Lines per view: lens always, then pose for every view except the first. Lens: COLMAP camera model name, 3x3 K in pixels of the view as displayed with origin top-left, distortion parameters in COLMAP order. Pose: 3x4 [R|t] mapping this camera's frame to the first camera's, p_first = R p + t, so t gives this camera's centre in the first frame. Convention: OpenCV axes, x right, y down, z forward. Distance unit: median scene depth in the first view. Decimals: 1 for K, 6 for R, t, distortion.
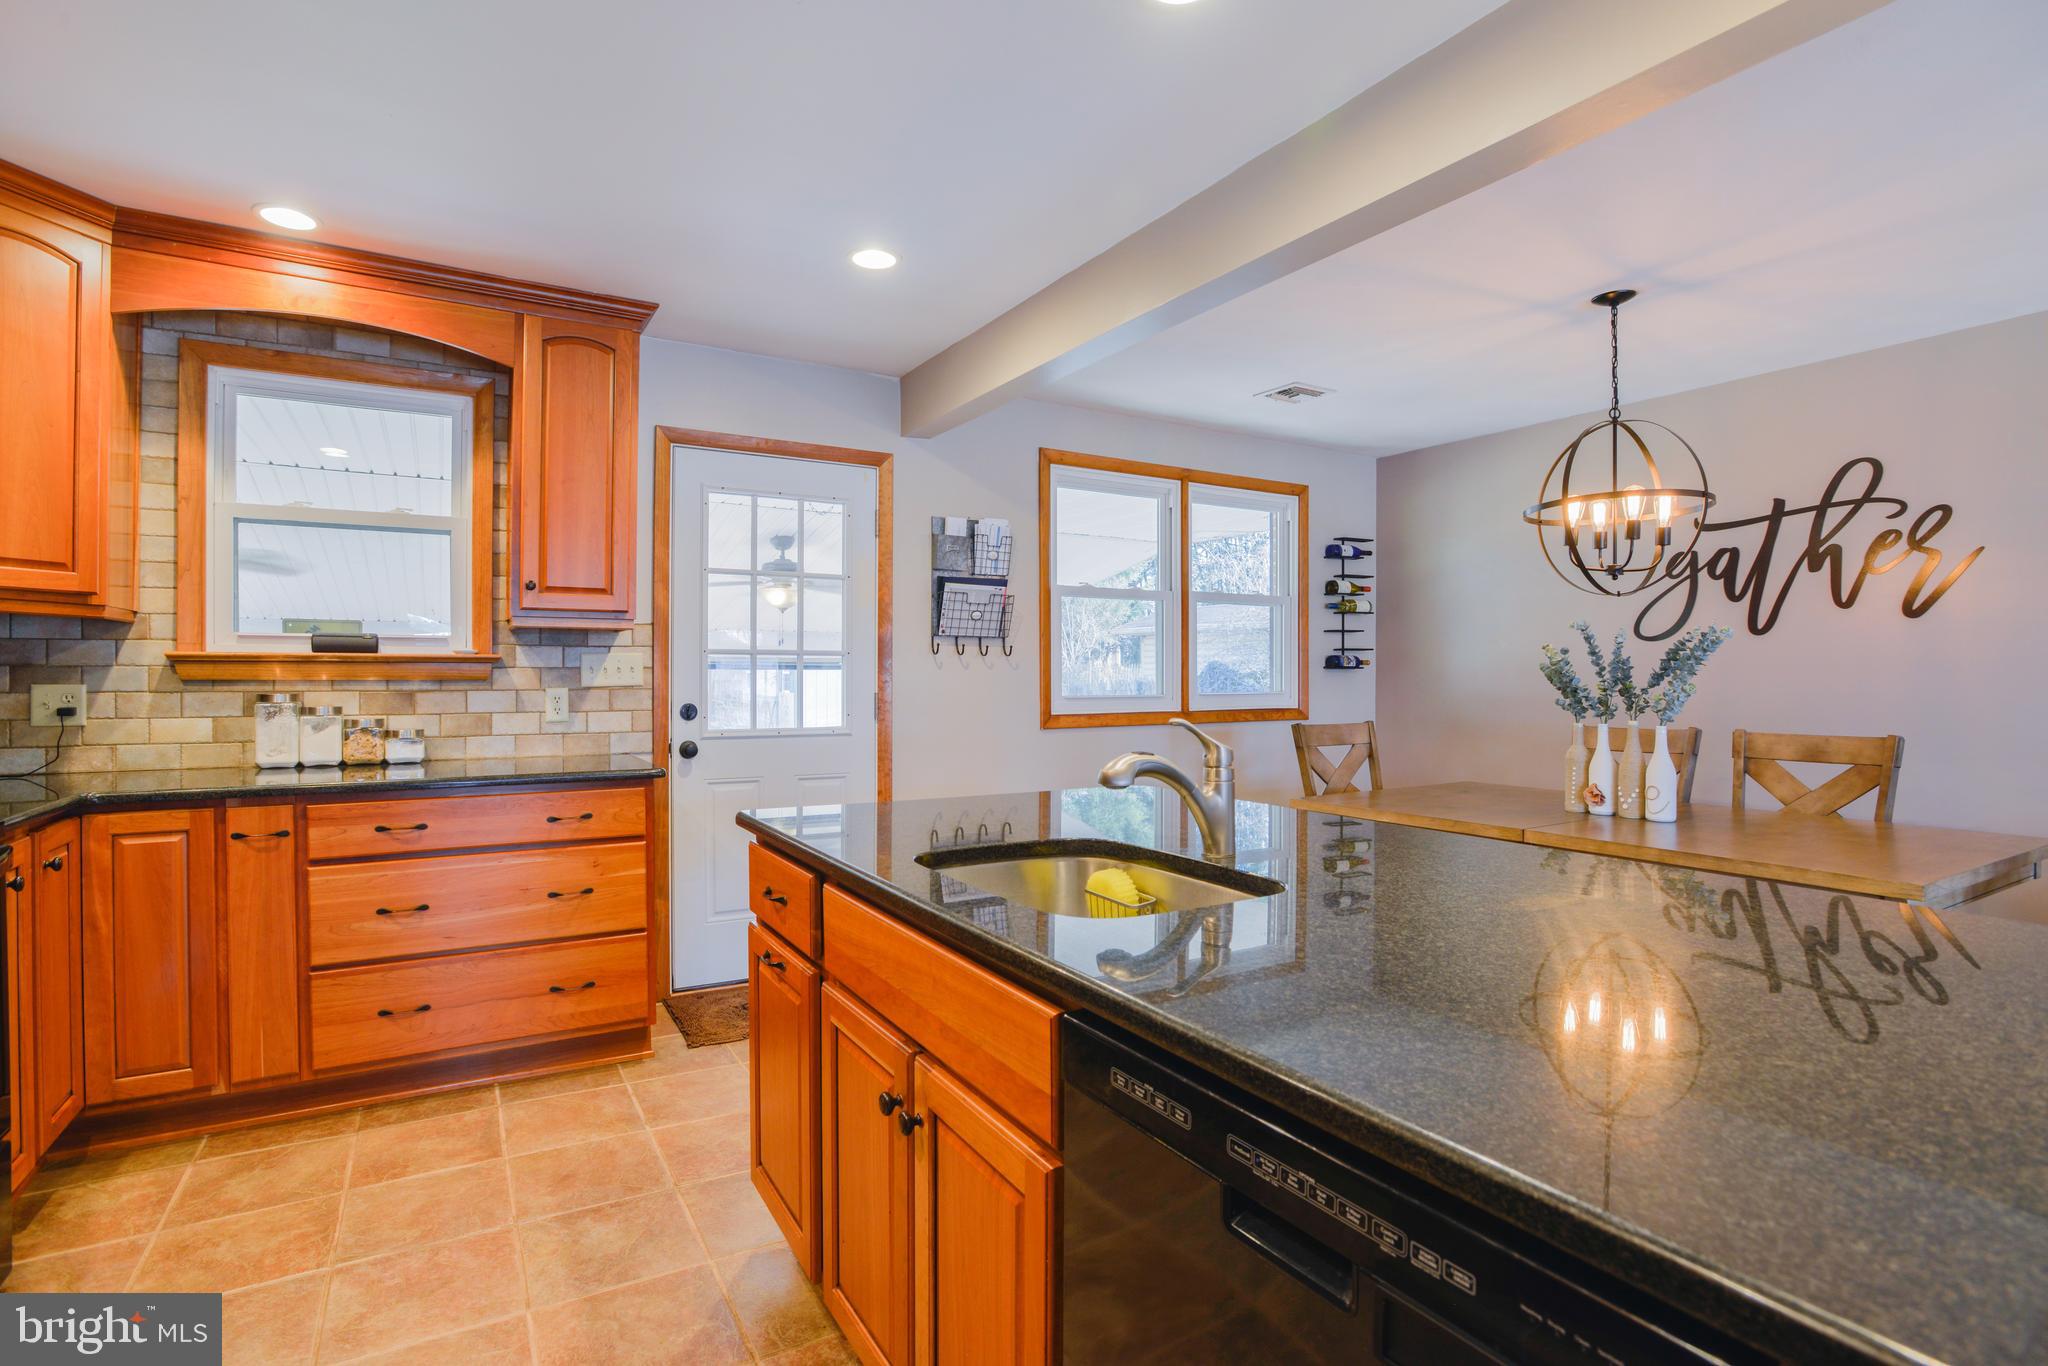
lens RADIAL K [[986.6, 0, 1024.0], [0, 986.6, 683.0], [0, 0, 1]] dist [-0.067175, 0.023610]
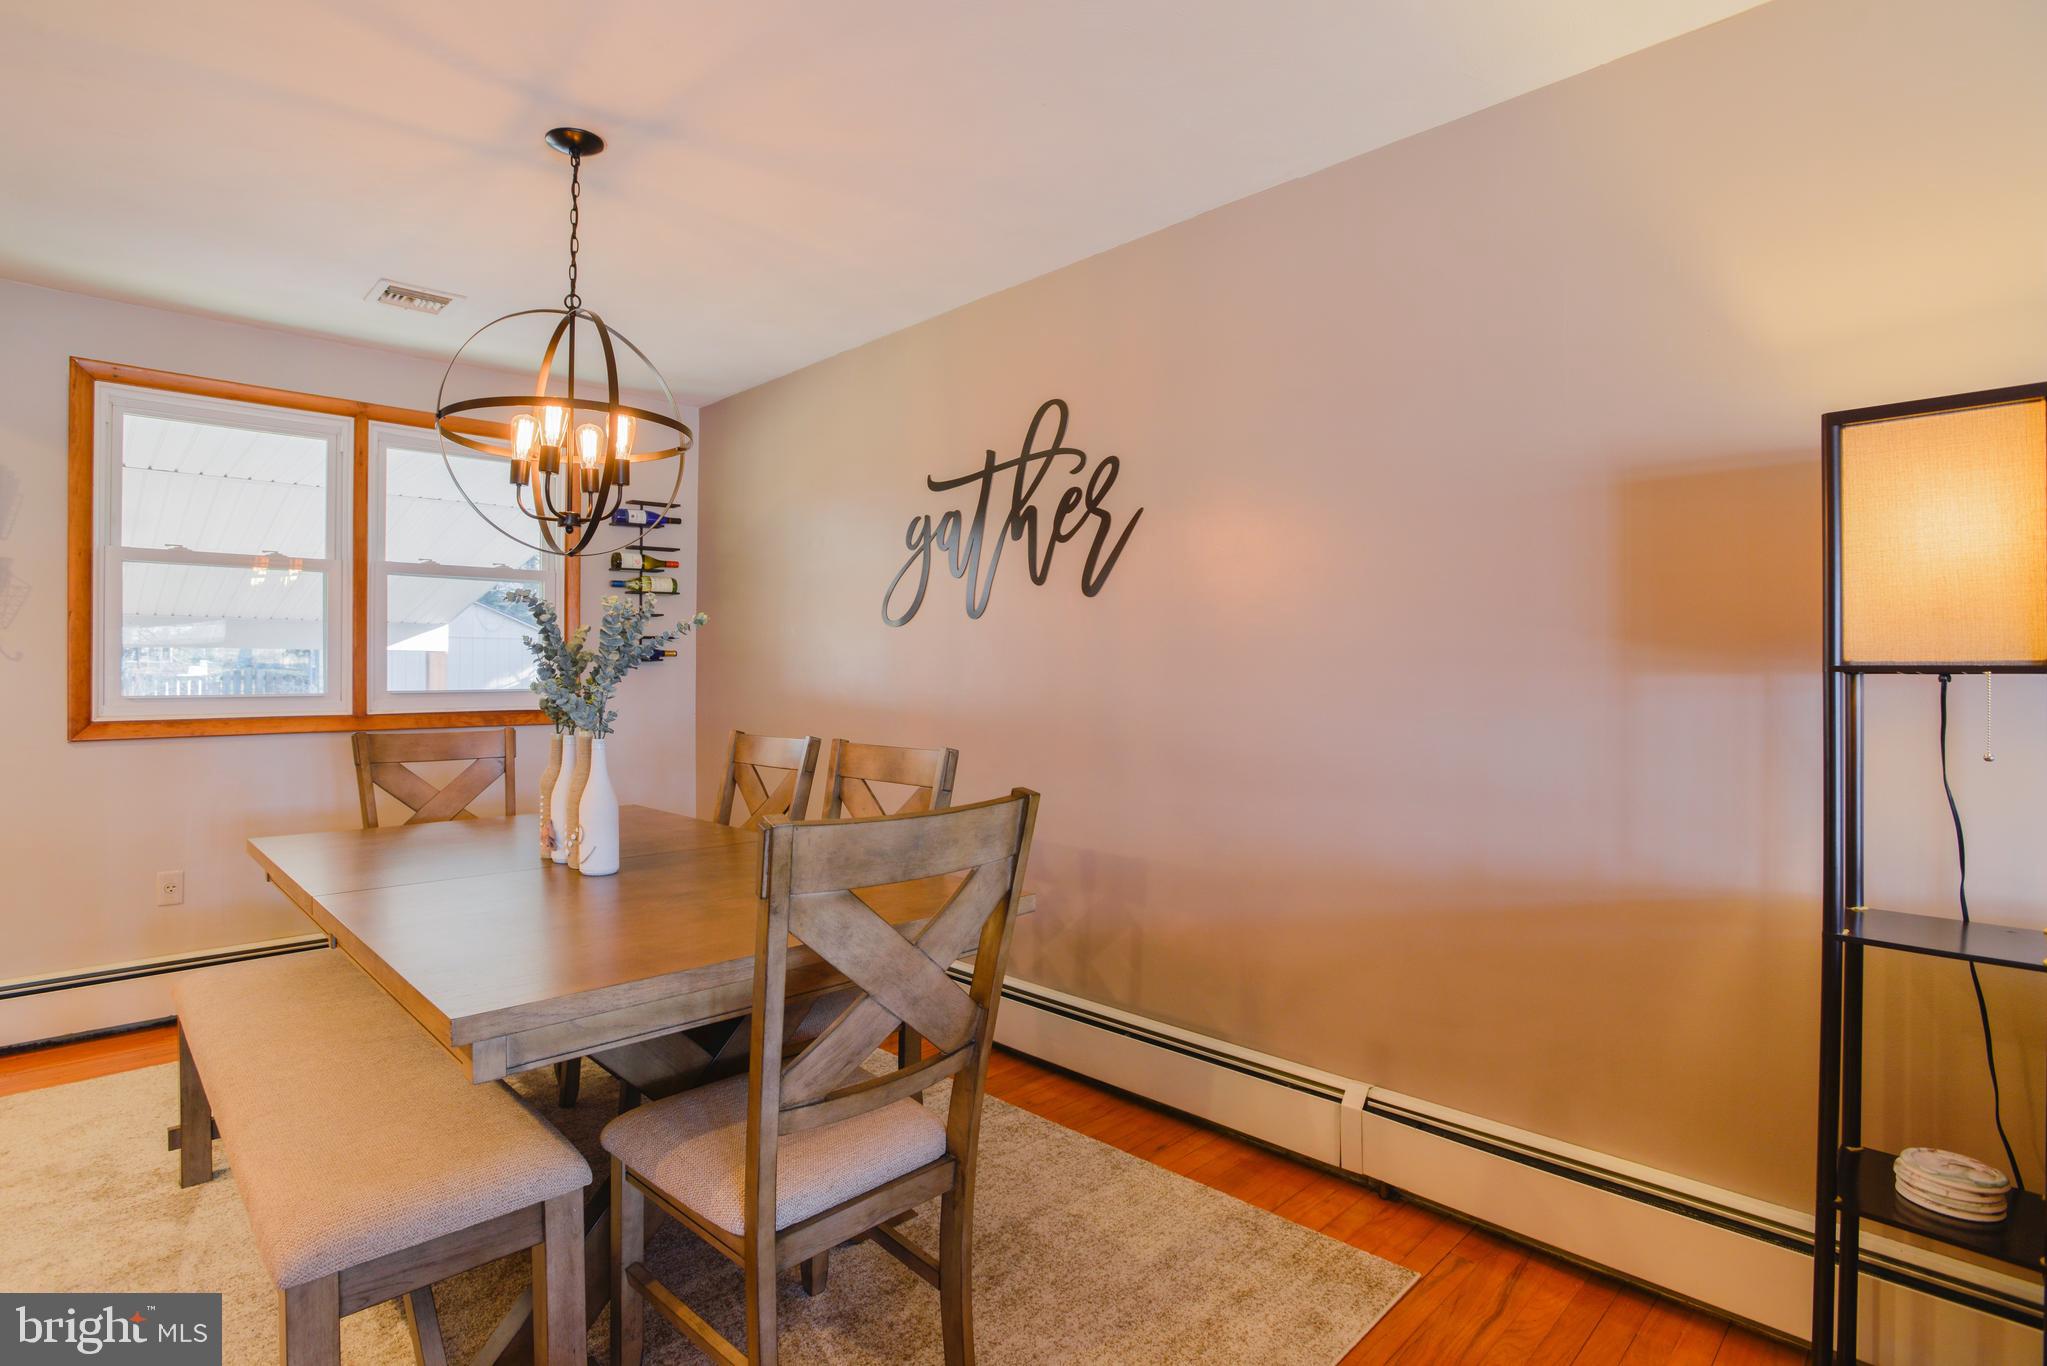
lens RADIAL K [[986.1, 0, 1023.5], [0, 986.1, 683.0], [0, 0, 1]] dist [-0.067175, 0.023610]
pose [[0.971028, -0.004034, 0.238932, 0.711851], [0.002855, 0.999982, 0.005278, 0.001425], [-0.238949, -0.004443, 0.971022, 0.202040]]
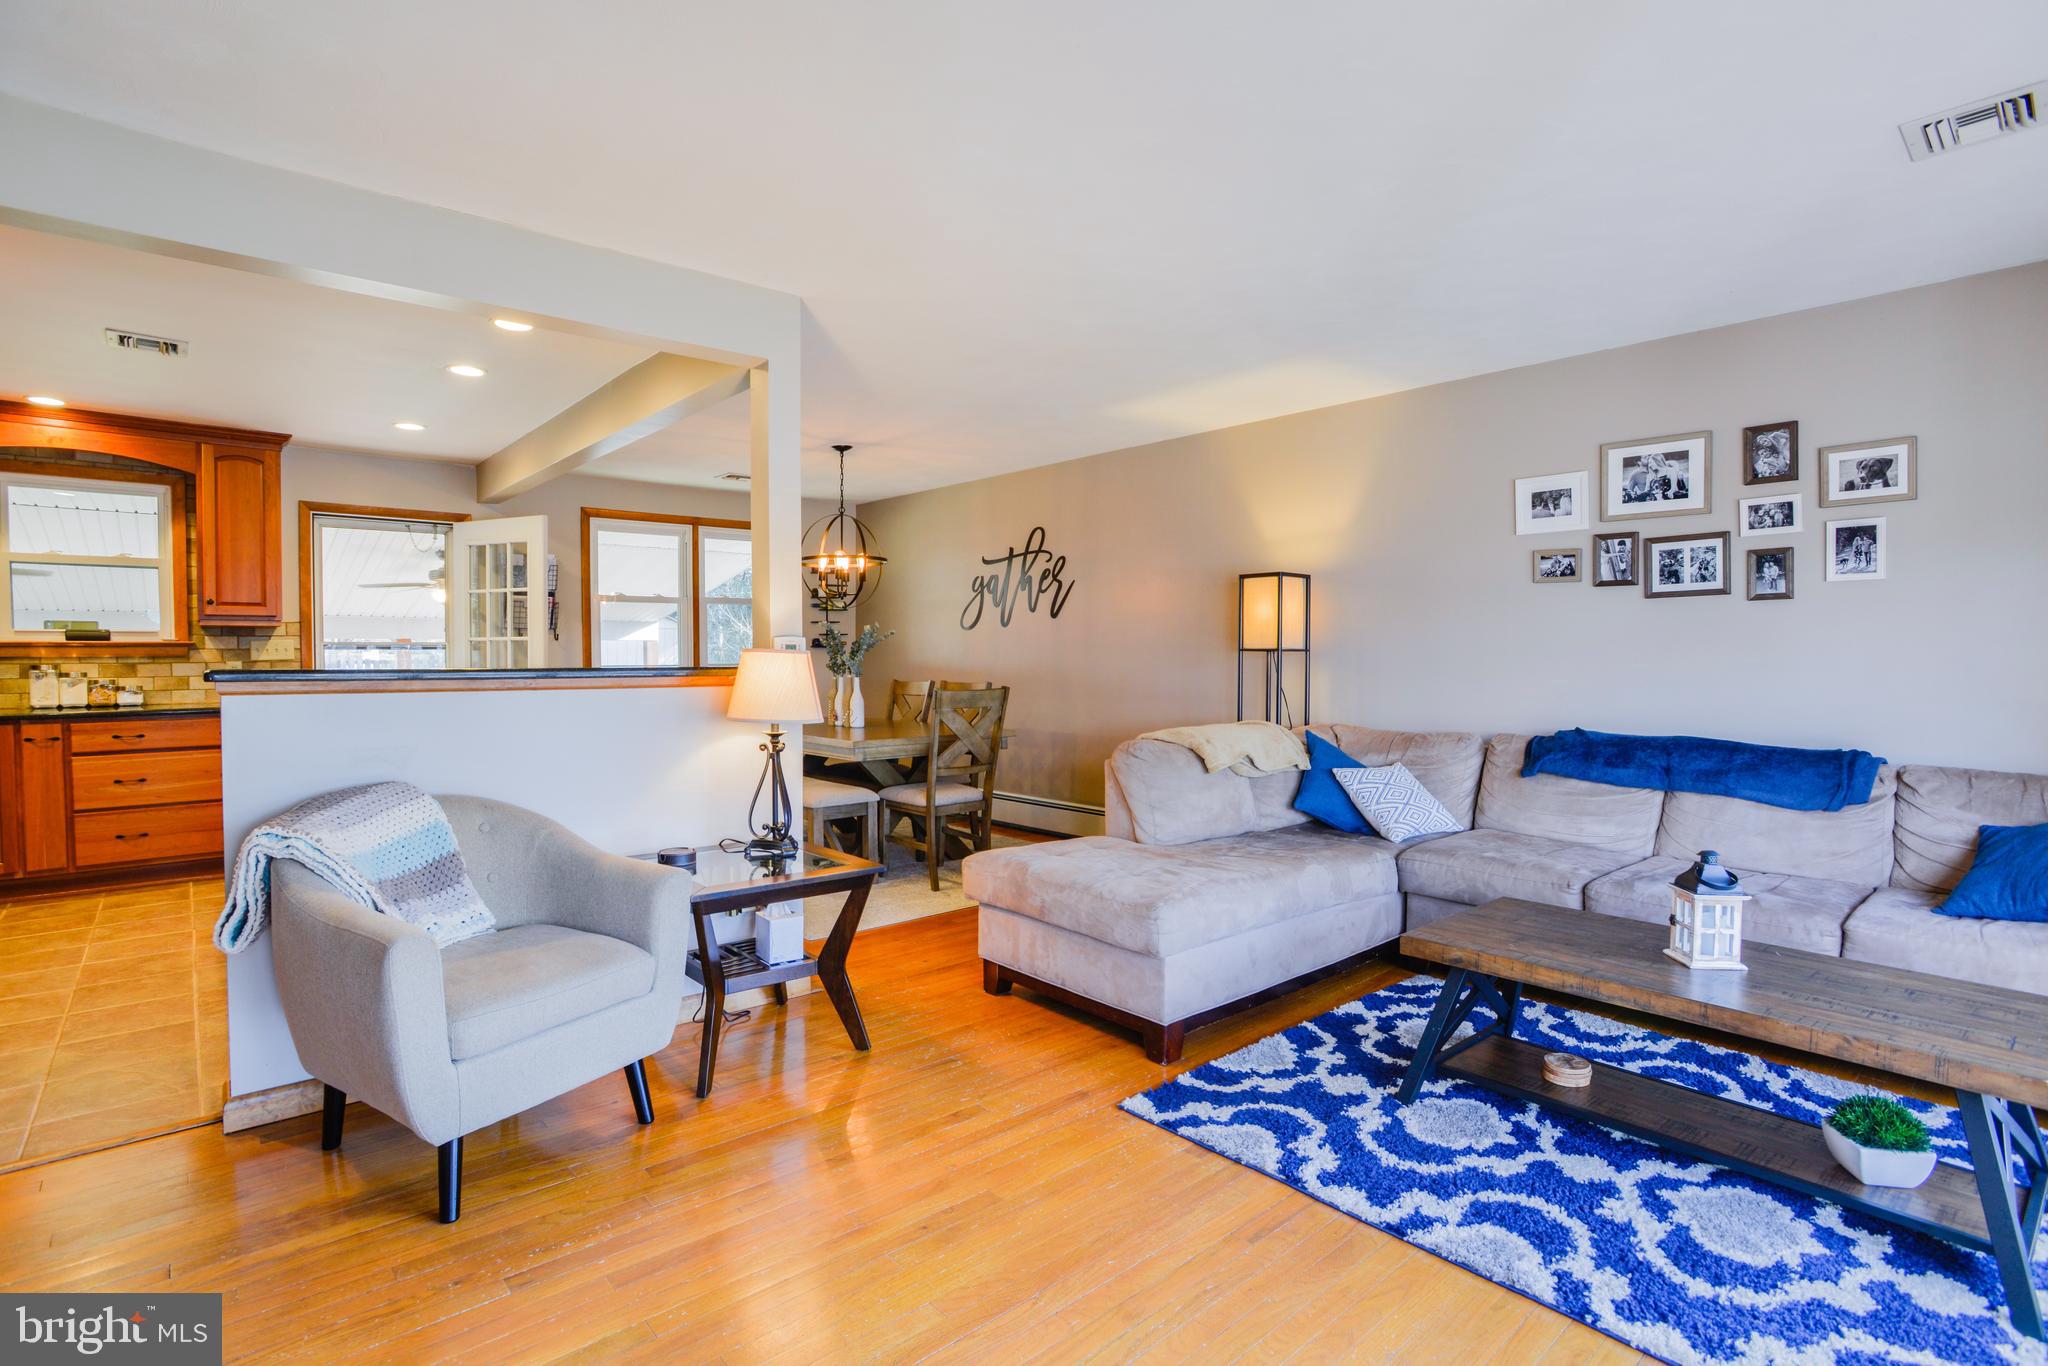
lens RADIAL K [[1009.5, 0, 1024.0], [0, 1009.5, 683.0], [0, 0, 1]] dist [-0.041176, 0.013439]
pose [[0.985713, -0.009071, 0.168191, 0.584210], [0.005622, 0.999764, 0.020971, 0.014717], [-0.168341, -0.019725, 0.985531, -0.920315]]
